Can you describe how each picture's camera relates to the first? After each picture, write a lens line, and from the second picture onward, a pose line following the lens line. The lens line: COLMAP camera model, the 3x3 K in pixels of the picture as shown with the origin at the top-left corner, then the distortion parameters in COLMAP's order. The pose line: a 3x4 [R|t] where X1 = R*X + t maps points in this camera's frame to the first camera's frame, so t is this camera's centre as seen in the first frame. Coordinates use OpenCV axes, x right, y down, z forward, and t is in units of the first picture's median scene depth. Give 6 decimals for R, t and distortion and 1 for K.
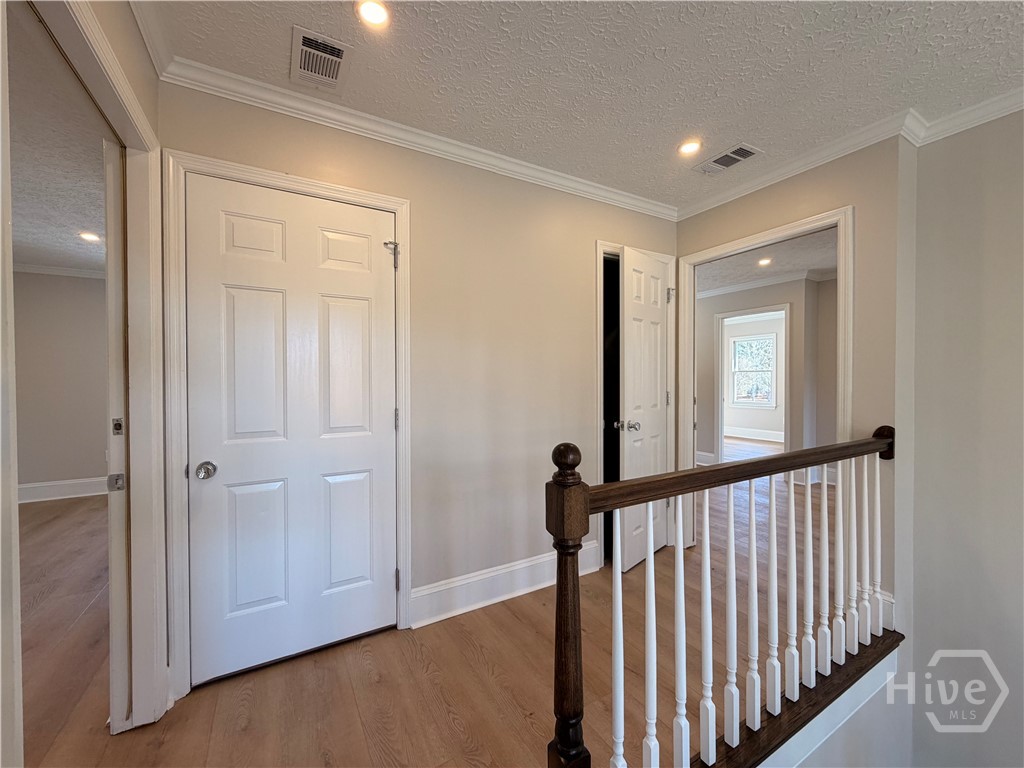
lens RADIAL K [[408.5, 0, 512.5], [0, 408.5, 385.0], [0, 0, 1]] dist [0.001372, -0.000154]
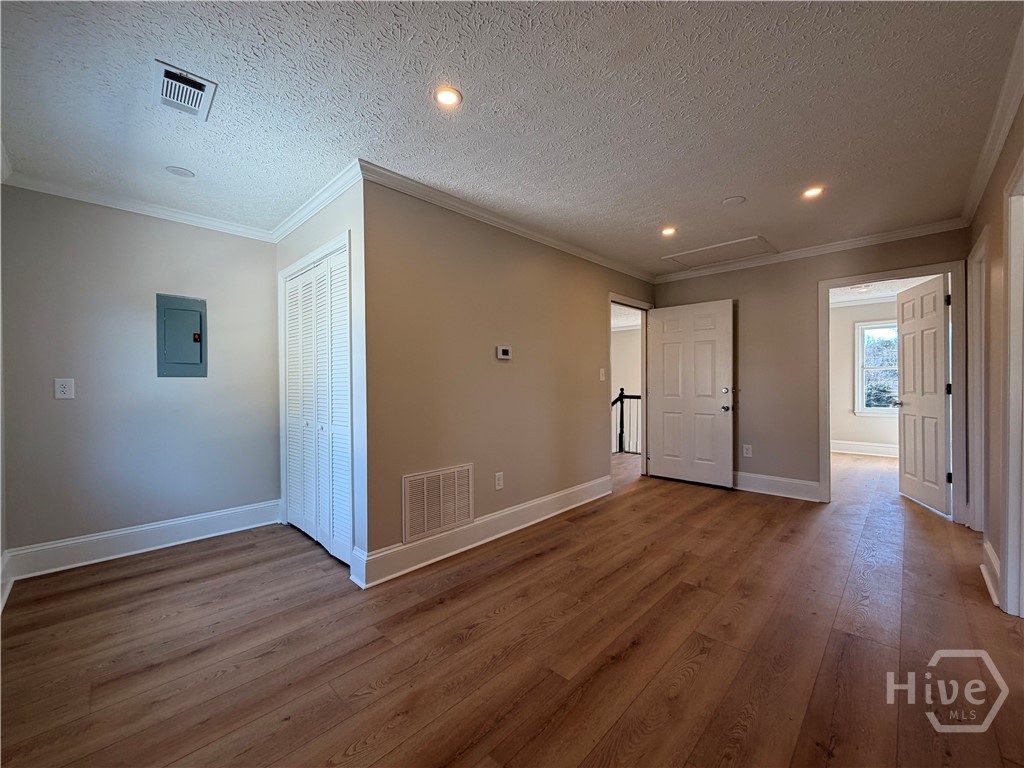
lens RADIAL K [[408.5, 0, 511.5], [0, 408.5, 383.8], [0, 0, 1]] dist [0.001372, -0.000154]
pose [[-0.268836, 0.002183, 0.963183, -0.892148], [0.013659, 0.999906, 0.001546, 0.008423], [-0.963089, 0.013572, -0.268841, 0.609235]]
